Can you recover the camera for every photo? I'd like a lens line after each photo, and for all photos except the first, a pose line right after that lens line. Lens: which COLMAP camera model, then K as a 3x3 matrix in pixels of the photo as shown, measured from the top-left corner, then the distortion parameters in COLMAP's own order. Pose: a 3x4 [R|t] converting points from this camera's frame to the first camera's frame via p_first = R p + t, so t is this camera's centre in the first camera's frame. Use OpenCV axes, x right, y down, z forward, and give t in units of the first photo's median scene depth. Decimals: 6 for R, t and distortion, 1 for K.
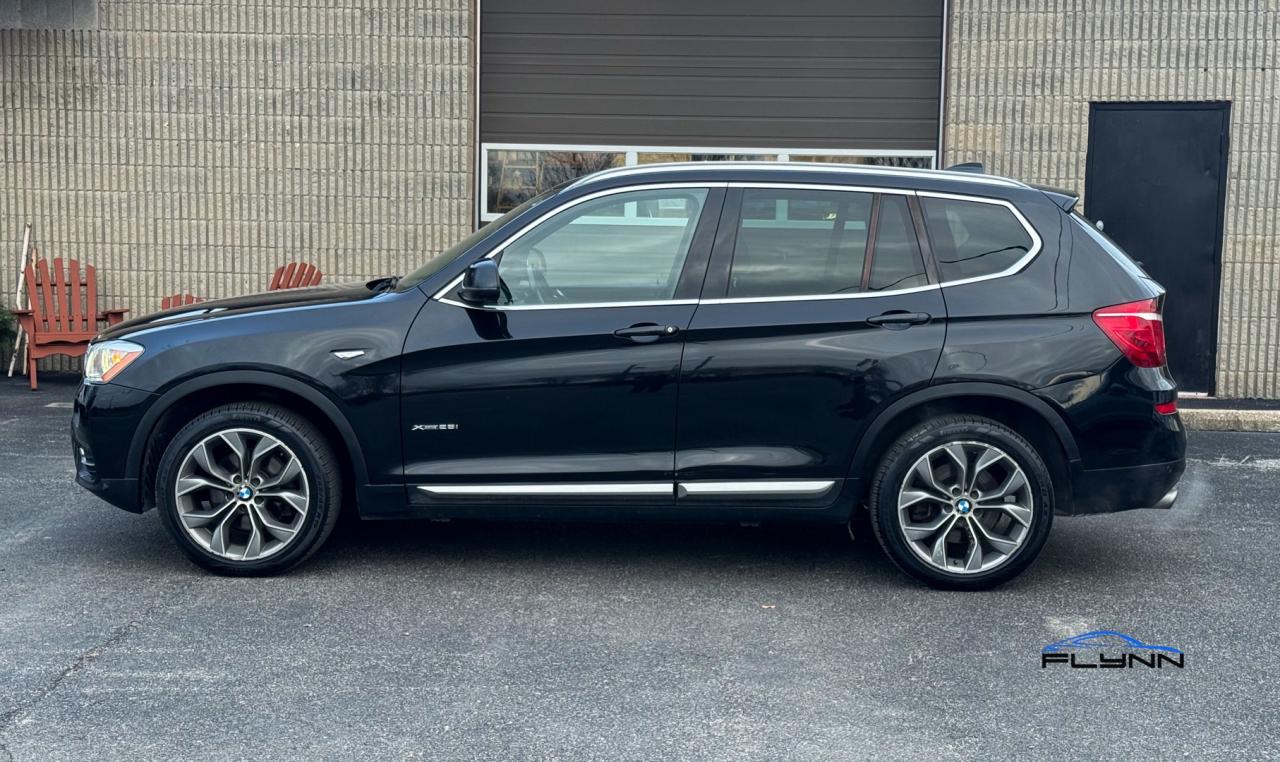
lens RADIAL K [[1783.0, 0, 644.5], [0, 1783.0, 389.0], [0, 0, 1]] dist [0.136794, 0.000000]
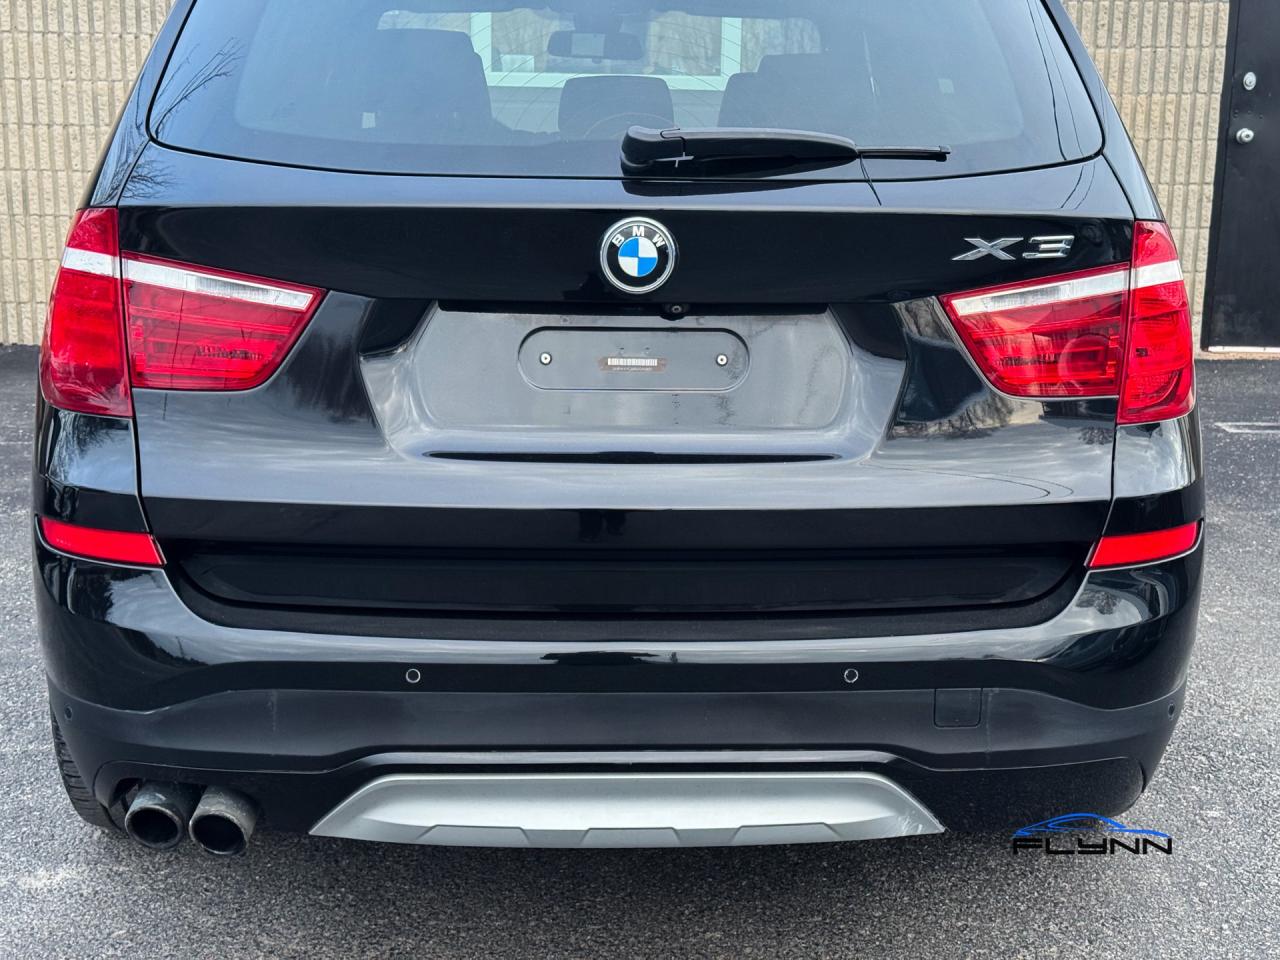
lens RADIAL K [[1780.3, 0, 643.4], [0, 1780.3, 482.2], [0, 0, 1]] dist [0.114736, 0.000000]
pose [[0.995254, -0.023465, 0.094444, -0.014341], [0.012656, 0.993462, 0.113463, -0.027307], [-0.096489, -0.111729, 0.989043, 0.394734]]
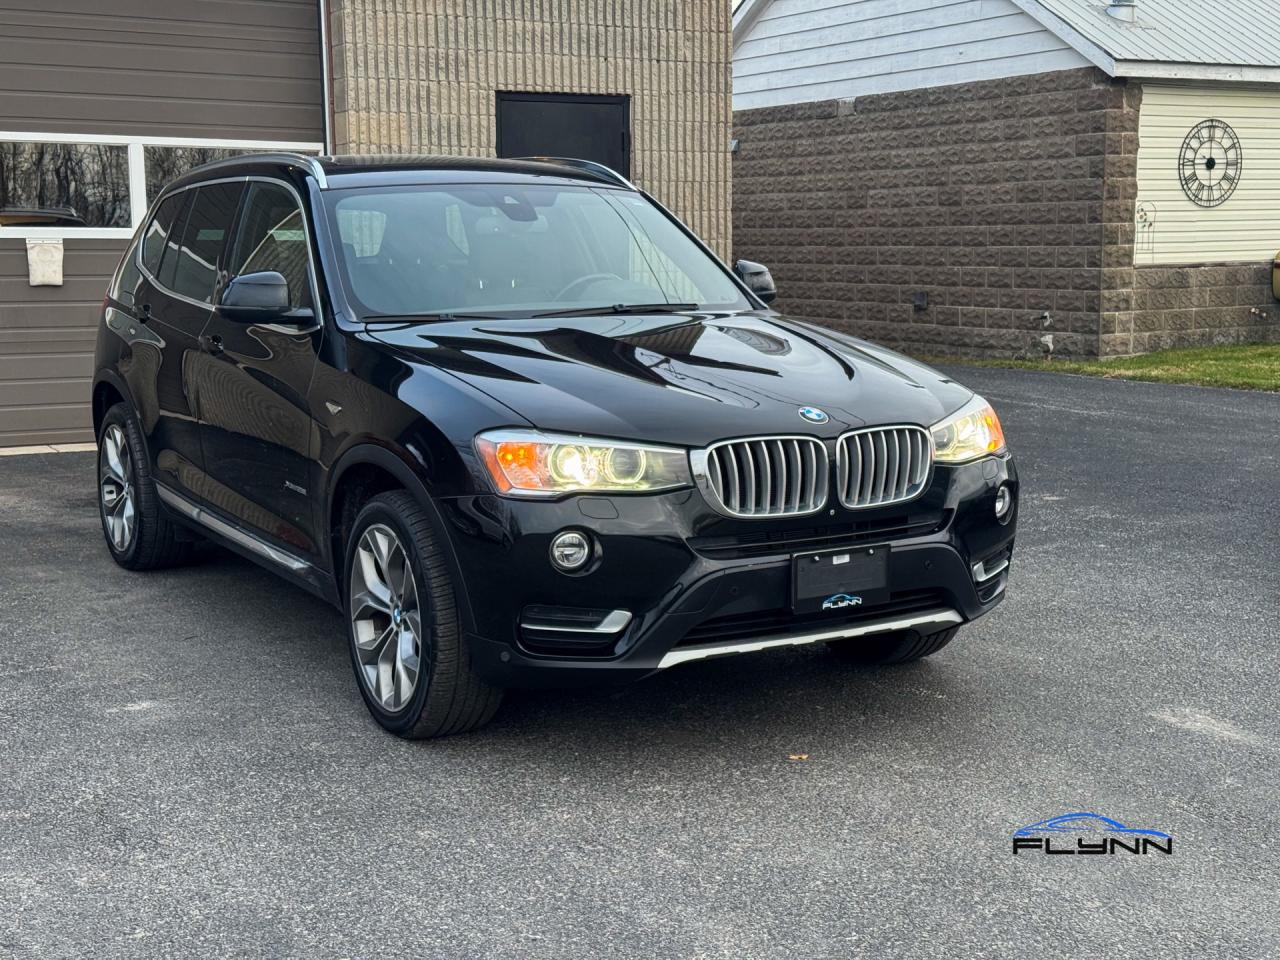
lens RADIAL K [[1780.3, 0, 643.0], [0, 1780.3, 474.3], [0, 0, 1]] dist [0.114736, 0.000000]
pose [[0.831425, -0.093538, 0.547706, -0.186929], [0.072875, 0.995571, 0.059399, -0.019634], [-0.550837, -0.009472, 0.834559, 0.230412]]
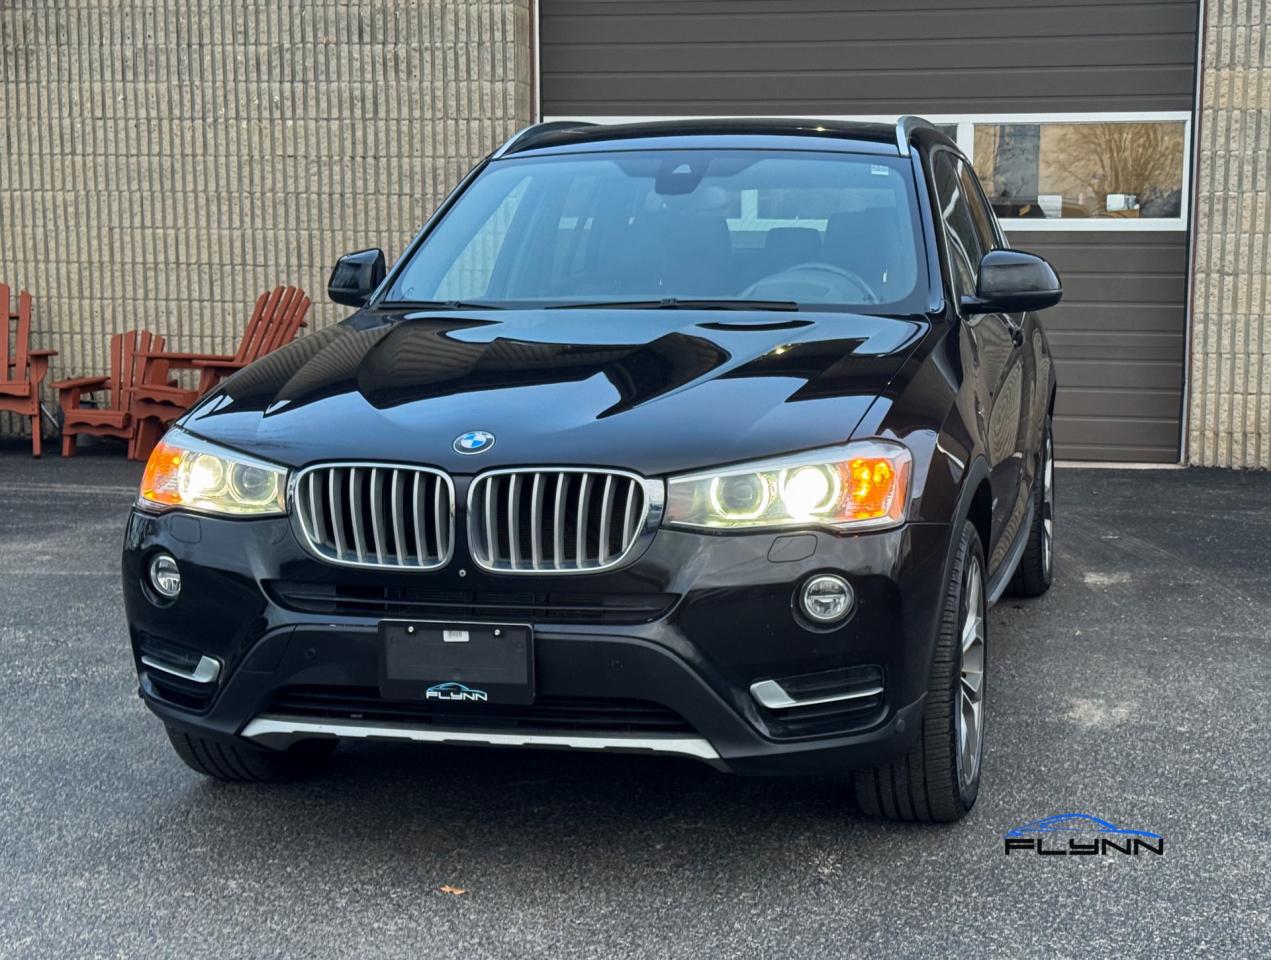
lens RADIAL K [[2019.0, 0, 742.6], [0, 2019.0, 522.5], [0, 0, 1]] dist [0.125032, 0.000000]
pose [[0.988054, 0.010410, -0.153758, 0.118033], [-0.004451, 0.999227, 0.039049, -0.008032], [0.154046, -0.037898, 0.987337, 0.215113]]
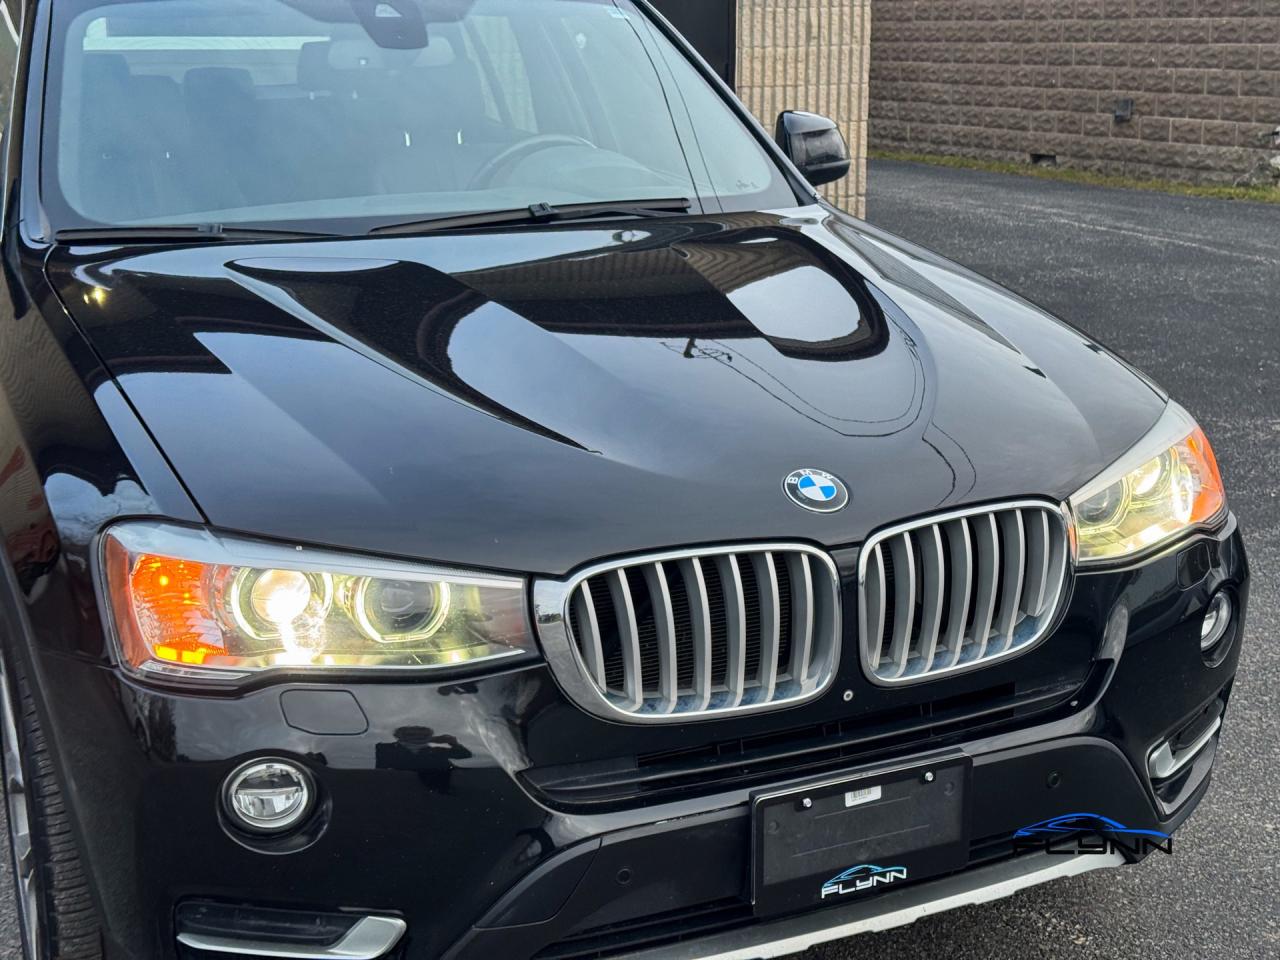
lens RADIAL K [[1780.3, 0, 651.3], [0, 1780.3, 486.8], [0, 0, 1]] dist [0.114736, 0.000000]
pose [[0.883497, -0.138471, 0.447502, -0.055422], [0.066950, 0.982830, 0.171940, -0.038029], [-0.463627, -0.121949, 0.877598, 0.363845]]
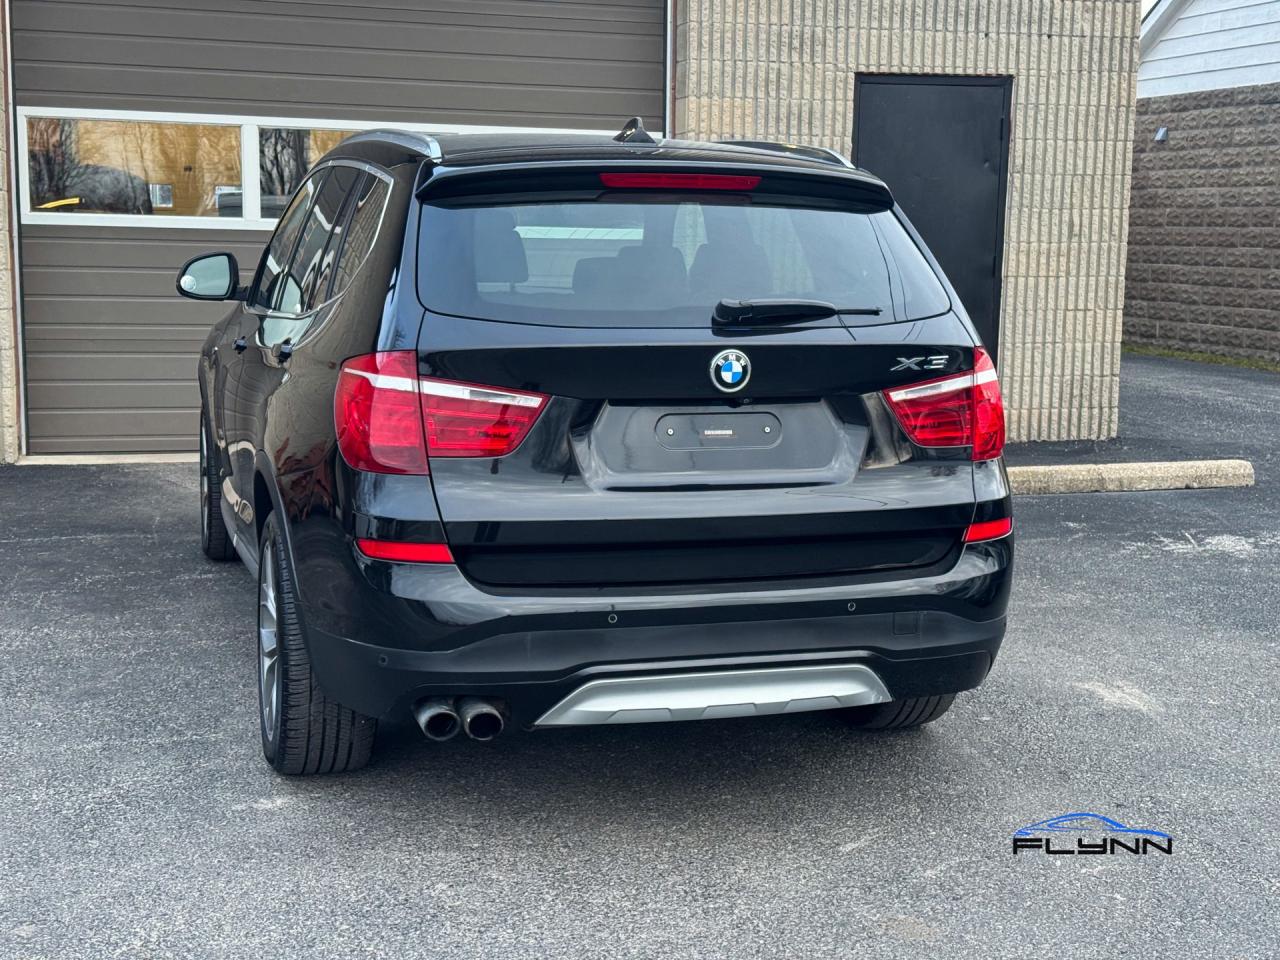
lens RADIAL K [[1780.3, 0, 638.6], [0, 1780.3, 481.1], [0, 0, 1]] dist [0.114736, 0.000000]
pose [[0.940289, -0.051776, 0.336416, -0.111991], [0.035330, 0.997870, 0.054830, -0.027963], [-0.338539, -0.039670, 0.940116, 0.291339]]
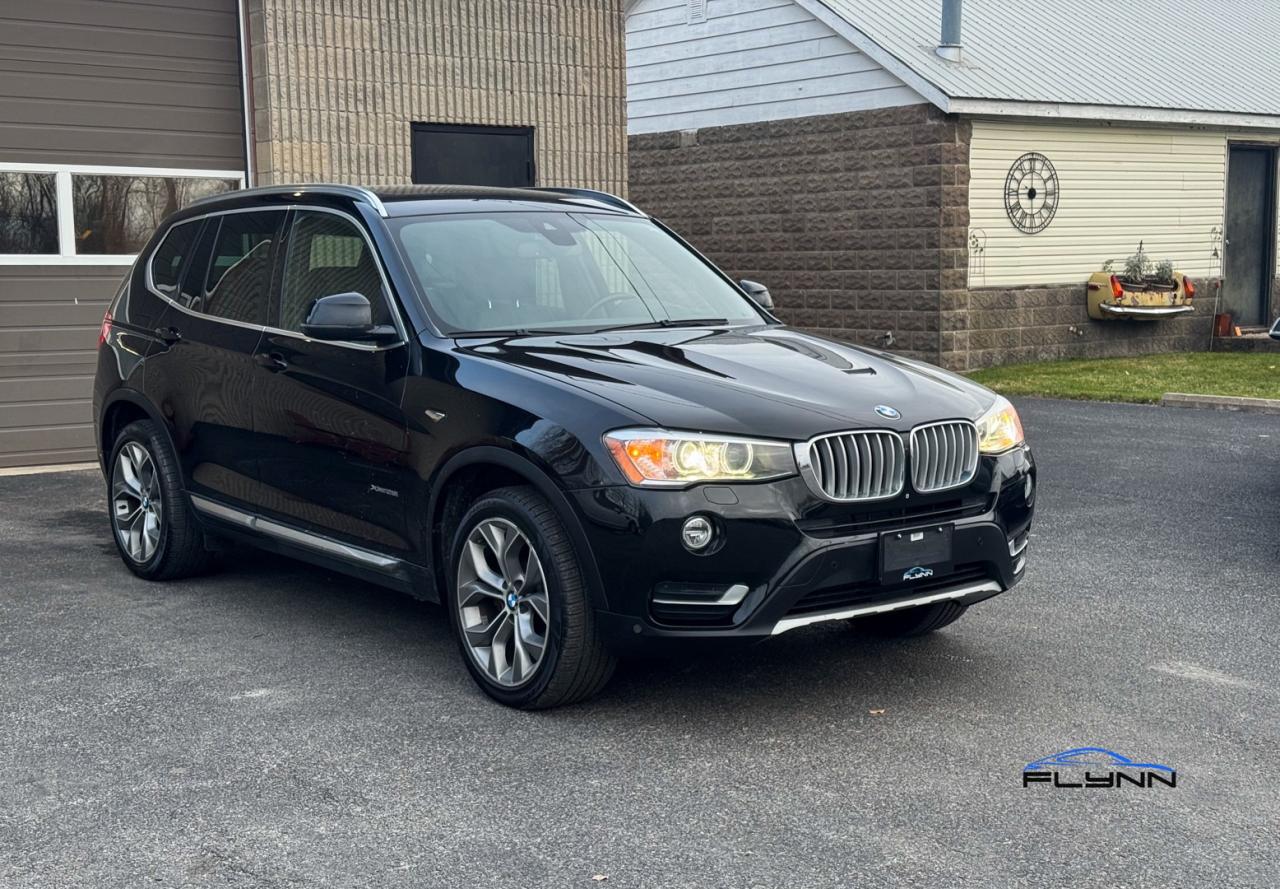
lens RADIAL K [[1775.8, 0, 659.8], [0, 1775.8, 474.4], [0, 0, 1]] dist [0.126184, 0.000000]
pose [[0.748264, -0.102309, 0.655464, -0.269009], [0.087034, 0.994636, 0.055894, -0.020911], [-0.657667, 0.015224, 0.753155, 0.235807]]
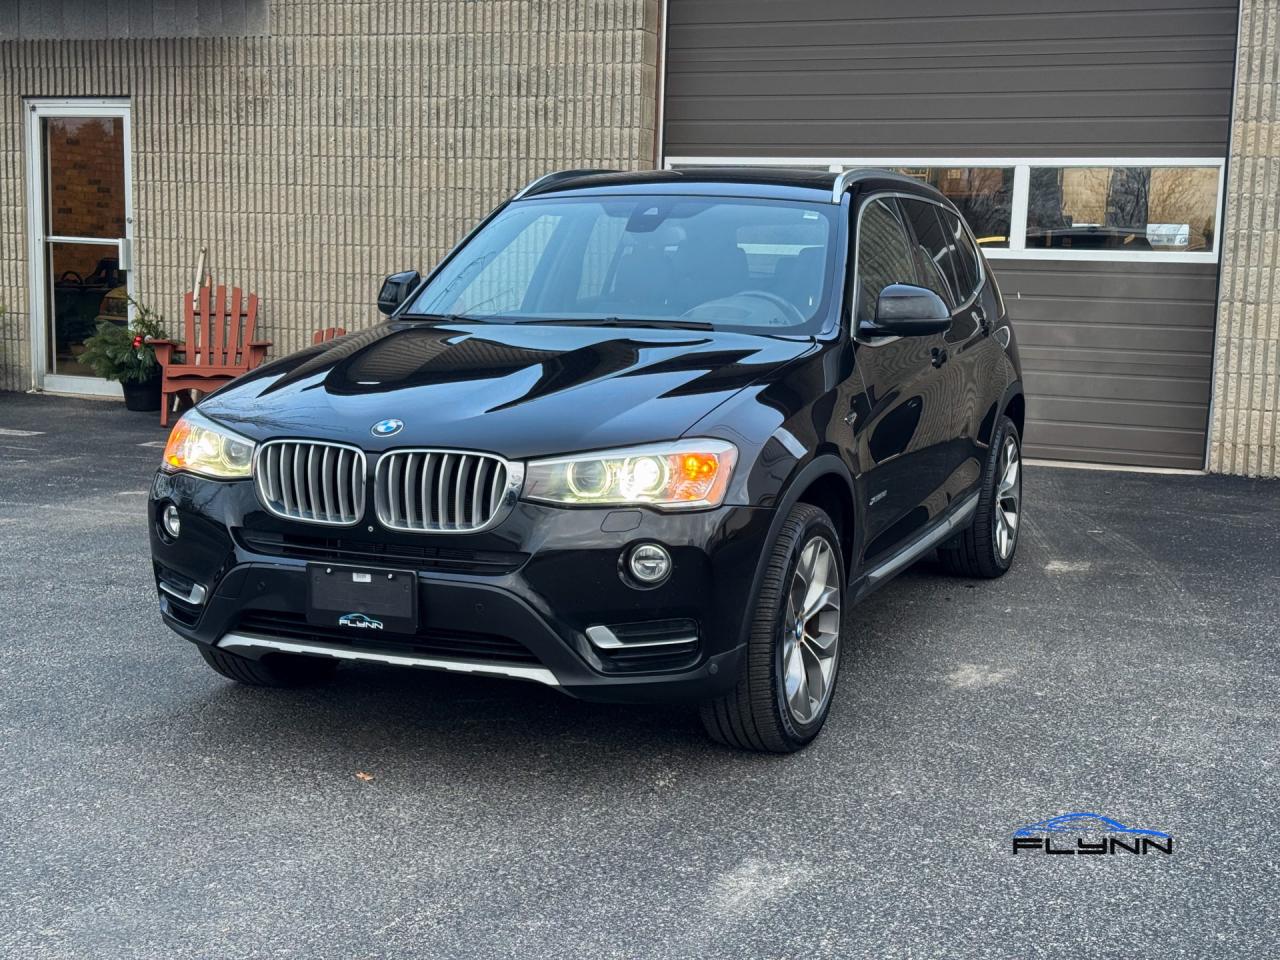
lens RADIAL K [[1780.3, 0, 649.3], [0, 1780.3, 488.7], [0, 0, 1]] dist [0.114736, 0.000000]
pose [[0.945987, 0.051649, -0.320065, 0.188211], [-0.042495, 0.998465, 0.035523, -0.010557], [0.321408, -0.020003, 0.946730, 0.200315]]
